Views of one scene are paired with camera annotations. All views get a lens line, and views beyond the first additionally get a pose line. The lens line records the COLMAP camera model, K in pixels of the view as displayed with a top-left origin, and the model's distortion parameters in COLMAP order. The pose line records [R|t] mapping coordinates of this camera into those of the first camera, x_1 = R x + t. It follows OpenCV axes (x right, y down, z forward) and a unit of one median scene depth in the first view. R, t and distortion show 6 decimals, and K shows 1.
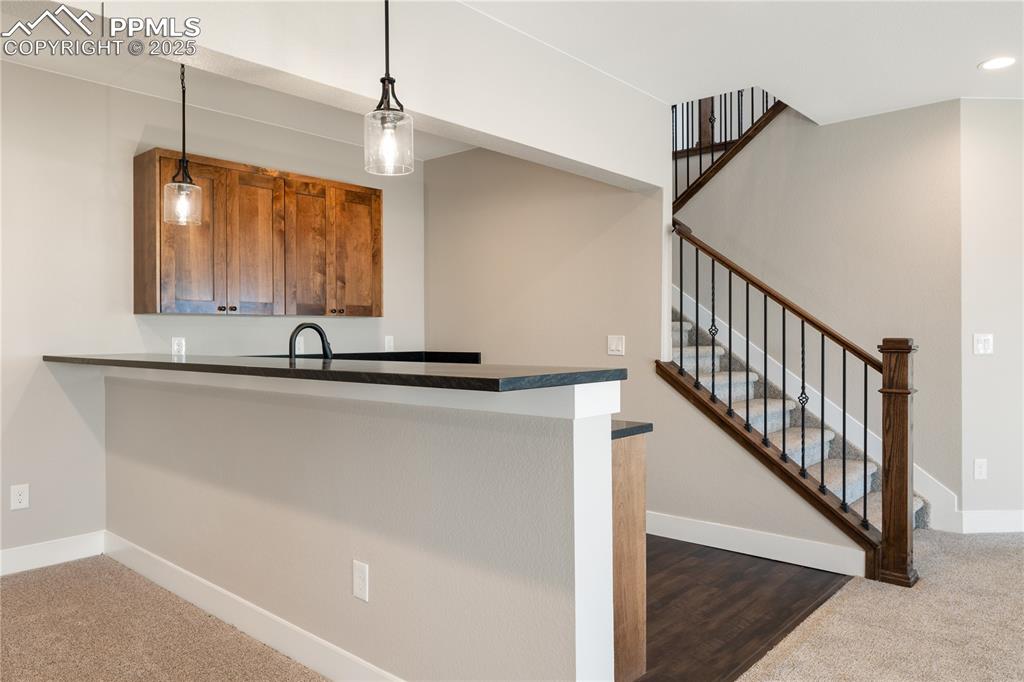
lens RADIAL K [[701.5, 0, 514.1], [0, 701.5, 345.8], [0, 0, 1]] dist [0.000982, -0.004048]
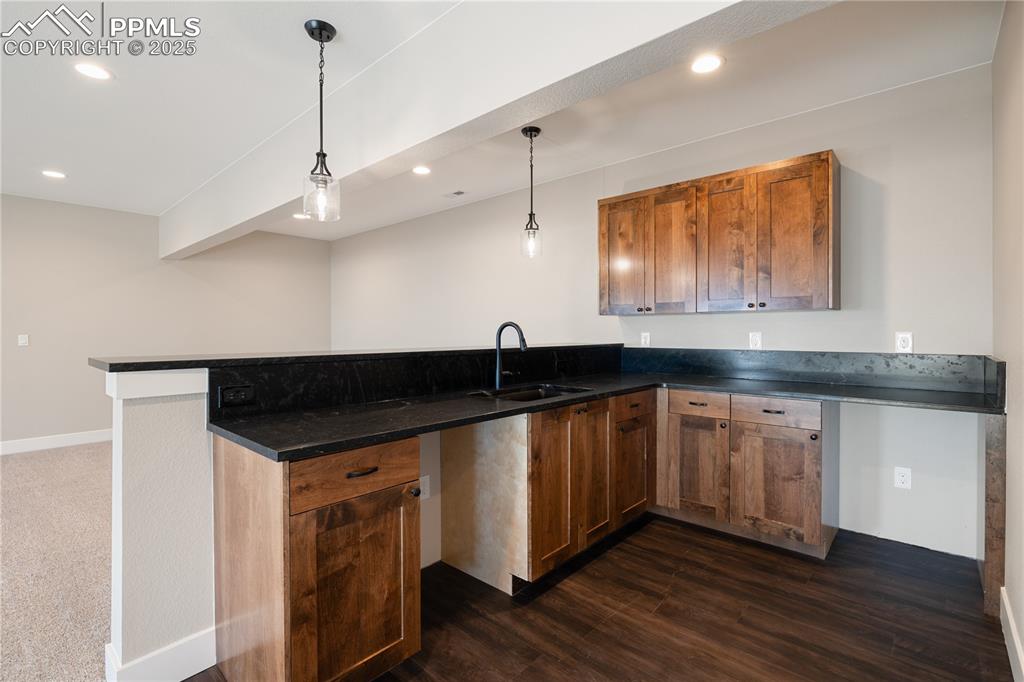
lens RADIAL K [[490.9, 0, 511.3], [0, 490.9, 335.7], [0, 0, 1]] dist [-0.005591, 0.000297]
pose [[0.003247, 0.009550, -0.999949, 0.419875], [-0.011360, 0.999890, 0.009513, -0.011672], [0.999930, 0.011329, 0.003355, 0.708930]]
